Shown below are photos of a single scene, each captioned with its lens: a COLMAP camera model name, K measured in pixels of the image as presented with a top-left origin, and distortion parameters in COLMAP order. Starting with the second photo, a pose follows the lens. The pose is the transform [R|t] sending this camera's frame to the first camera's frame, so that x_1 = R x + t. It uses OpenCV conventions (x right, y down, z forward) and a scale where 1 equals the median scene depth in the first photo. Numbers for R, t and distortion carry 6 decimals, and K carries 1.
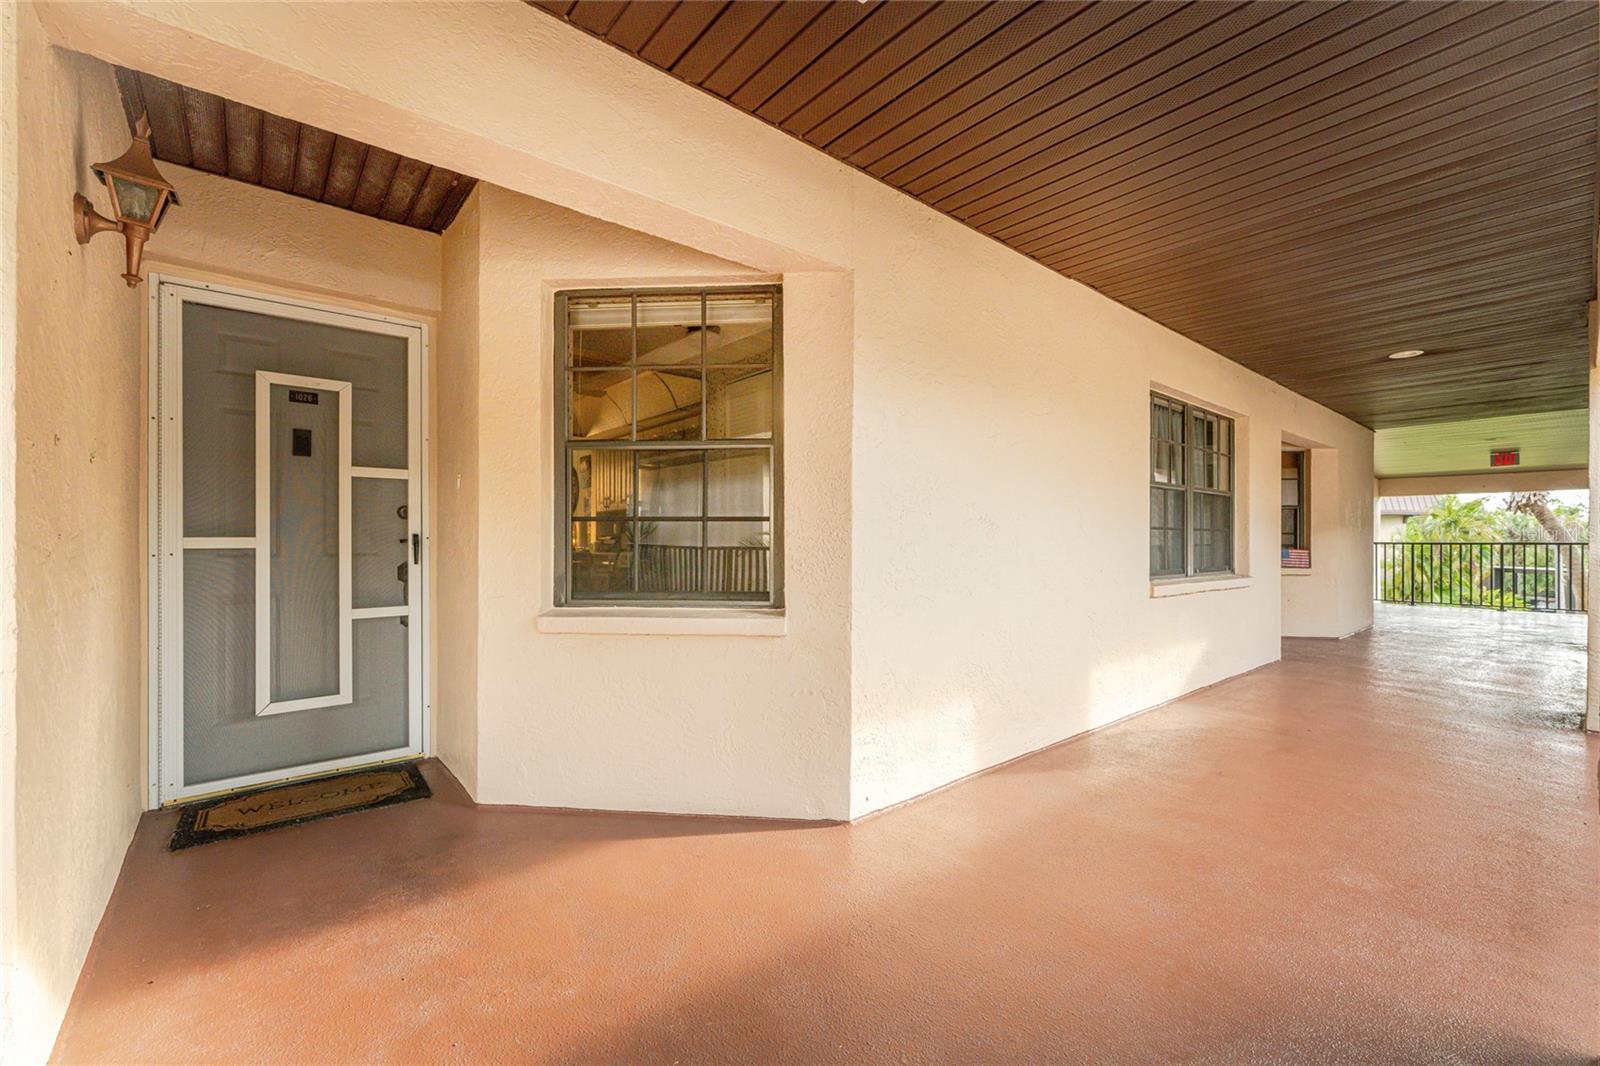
lens RADIAL K [[659.5, 0, 788.6], [0, 659.5, 538.7], [0, 0, 1]] dist [-0.019569, 0.000196]
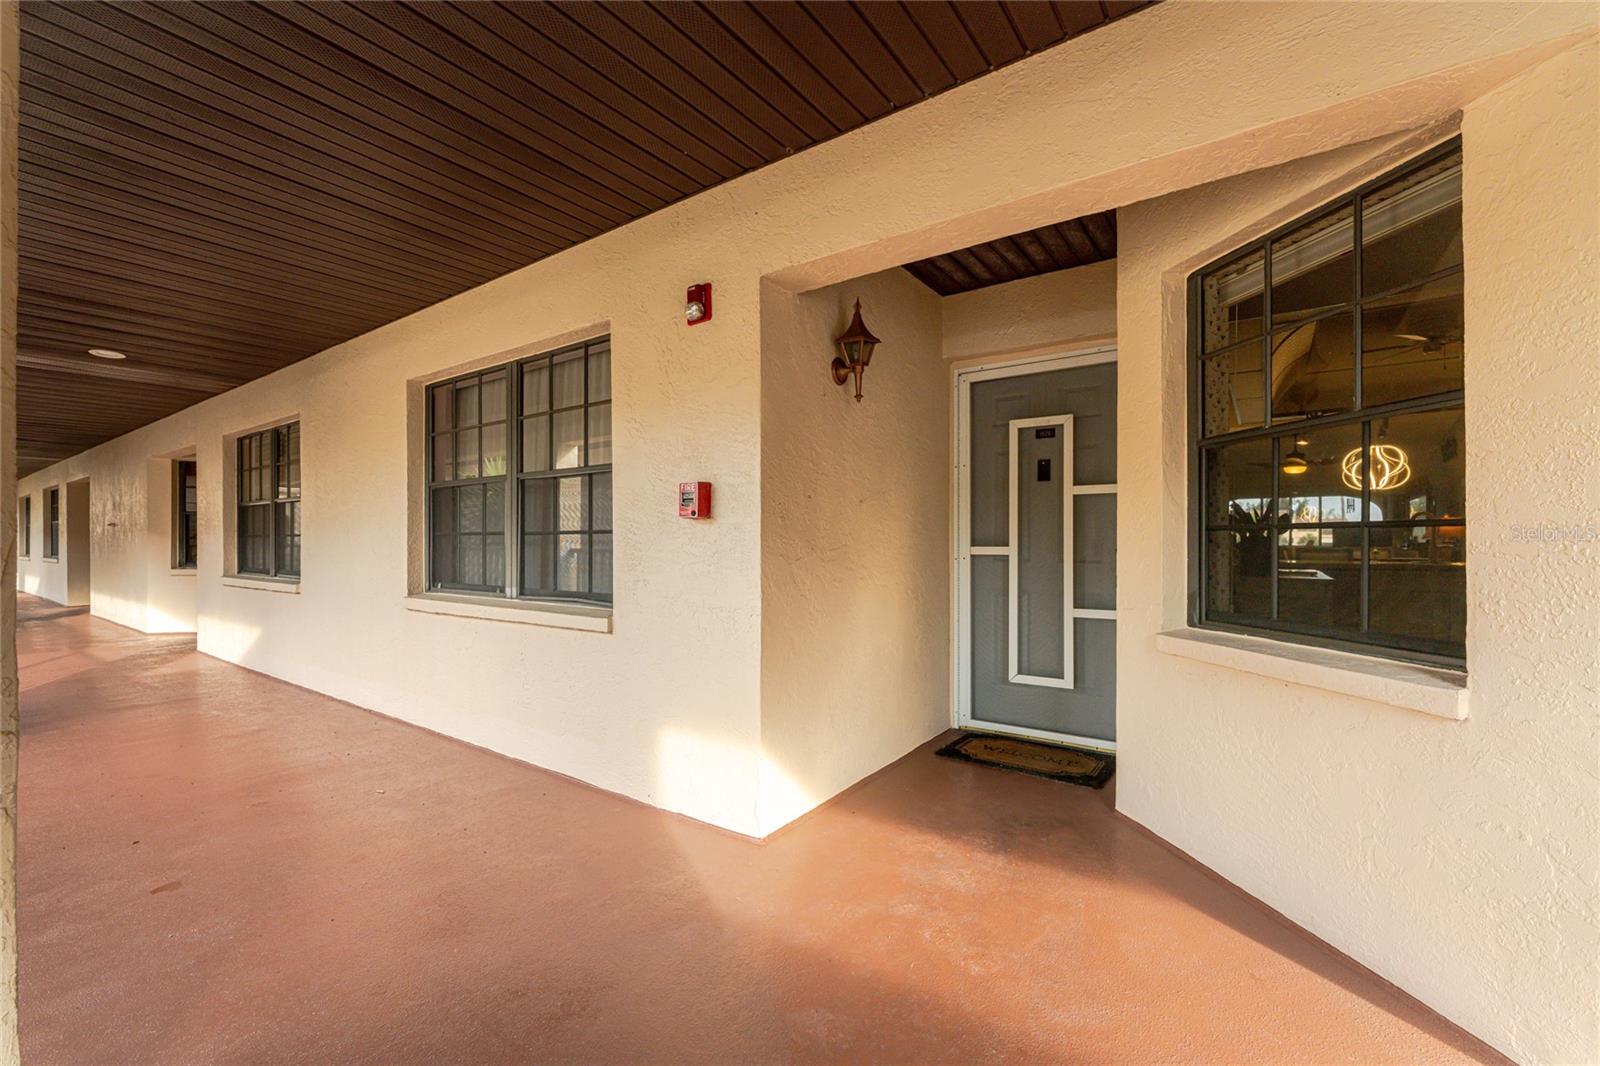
lens RADIAL K [[659.5, 0, 786.1], [0, 659.5, 538.2], [0, 0, 1]] dist [-0.019569, 0.000196]
pose [[0.226133, -0.005956, -0.974078, 0.391595], [0.001278, 0.999982, -0.005817, -0.012264], [0.974096, 0.000071, 0.226136, 0.260331]]
